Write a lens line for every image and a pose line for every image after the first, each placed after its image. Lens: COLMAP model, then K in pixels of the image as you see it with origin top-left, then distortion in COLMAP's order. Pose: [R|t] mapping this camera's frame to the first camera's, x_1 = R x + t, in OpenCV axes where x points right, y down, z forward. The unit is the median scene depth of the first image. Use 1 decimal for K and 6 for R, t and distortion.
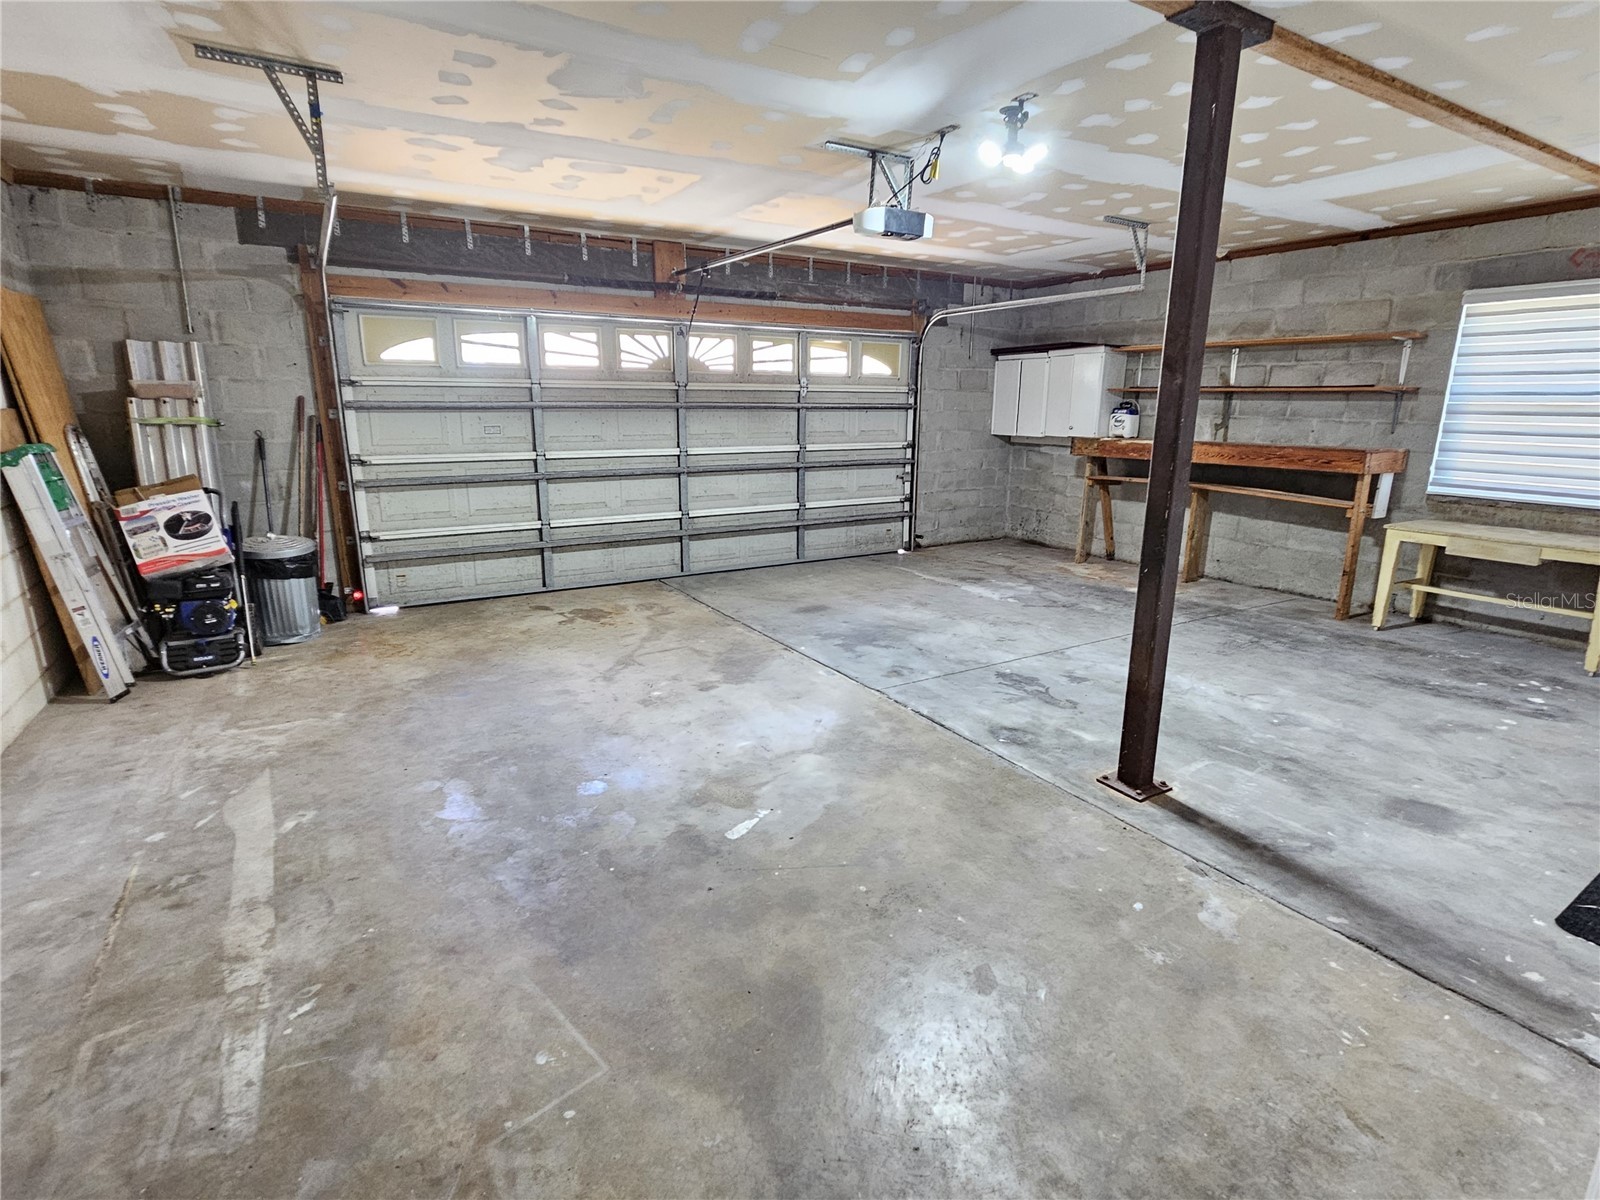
lens RADIAL K [[761.2, 0, 804.1], [0, 761.2, 589.0], [0, 0, 1]] dist [-0.000685, 0.000917]
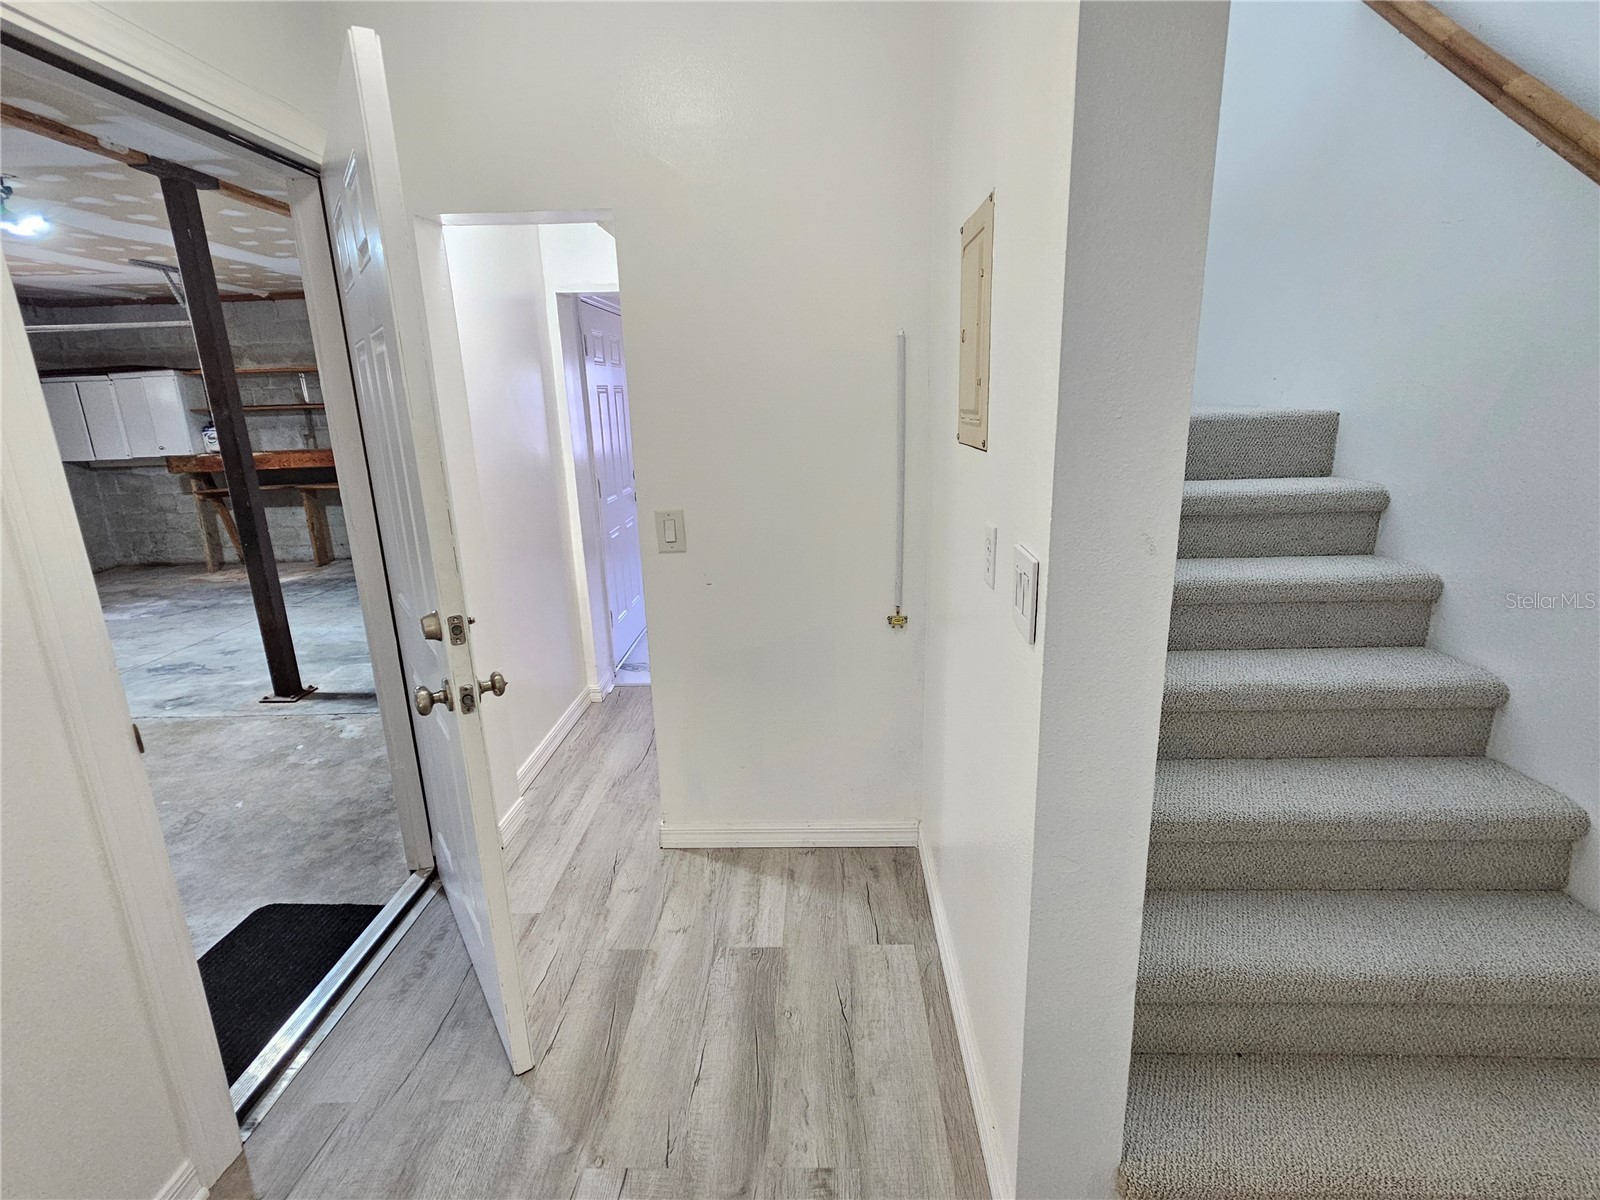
lens RADIAL K [[761.2, 0, 804.1], [0, 761.2, 589.0], [0, 0, 1]] dist [-0.000685, 0.000917]
pose [[0.529664, -0.233489, 0.815438, -0.106258], [0.237059, 0.963805, 0.121991, 0.076093], [-0.814407, 0.128693, 0.565844, -0.383396]]
